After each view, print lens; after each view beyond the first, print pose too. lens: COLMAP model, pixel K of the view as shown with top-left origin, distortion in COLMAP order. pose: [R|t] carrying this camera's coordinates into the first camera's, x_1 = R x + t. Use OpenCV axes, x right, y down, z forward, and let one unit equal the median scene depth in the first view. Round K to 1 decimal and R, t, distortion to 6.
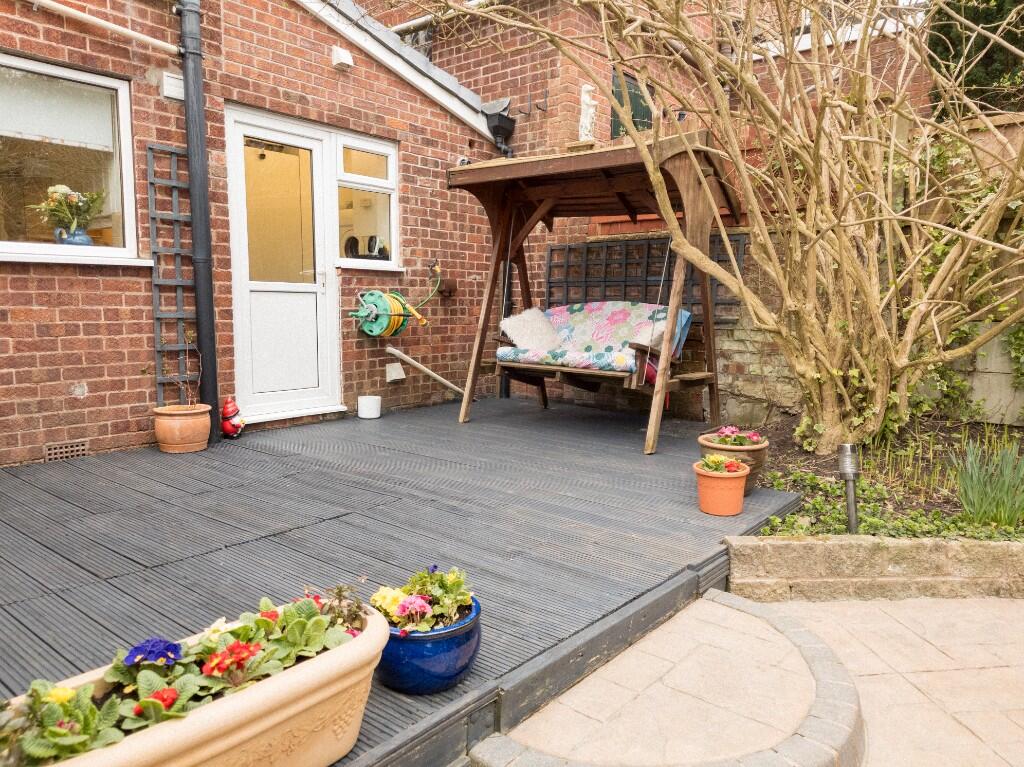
lens RADIAL K [[715.8, 0, 512.3], [0, 715.8, 381.4], [0, 0, 1]] dist [0.034482, -0.036341]
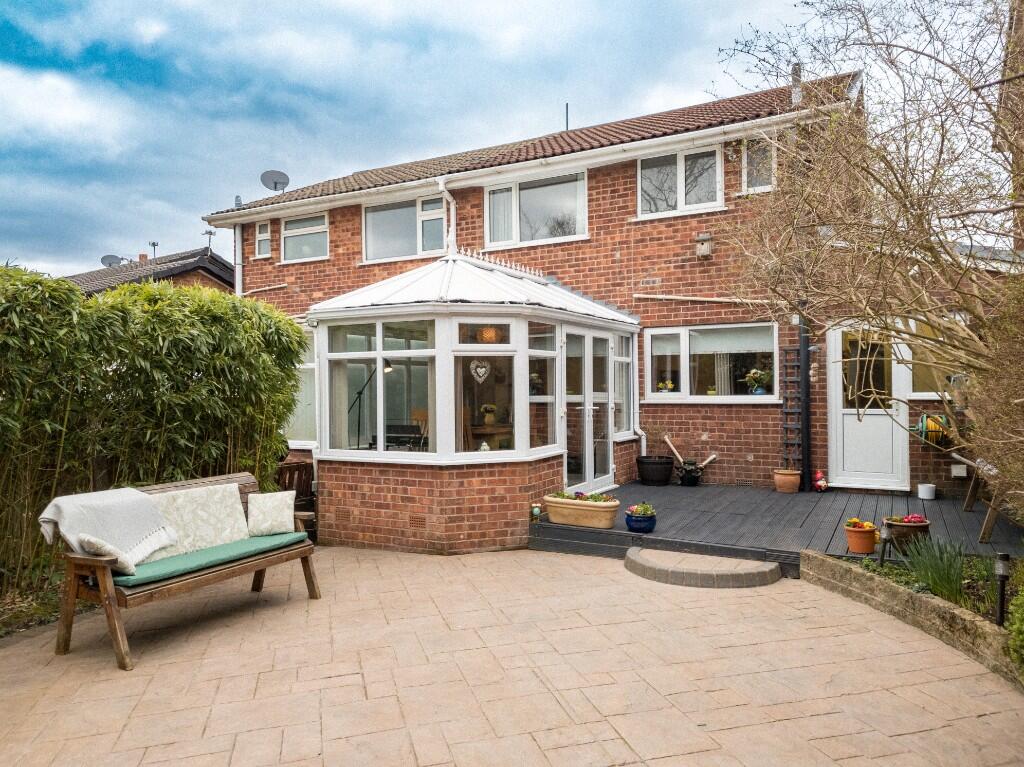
lens RADIAL K [[715.8, 0, 511.8], [0, 715.8, 384.1], [0, 0, 1]] dist [0.034482, -0.036341]
pose [[0.186435, -0.008405, -0.982431, 1.429684], [-0.096178, 0.995004, -0.026764, -0.081255], [0.977748, 0.099478, 0.184695, -0.184916]]
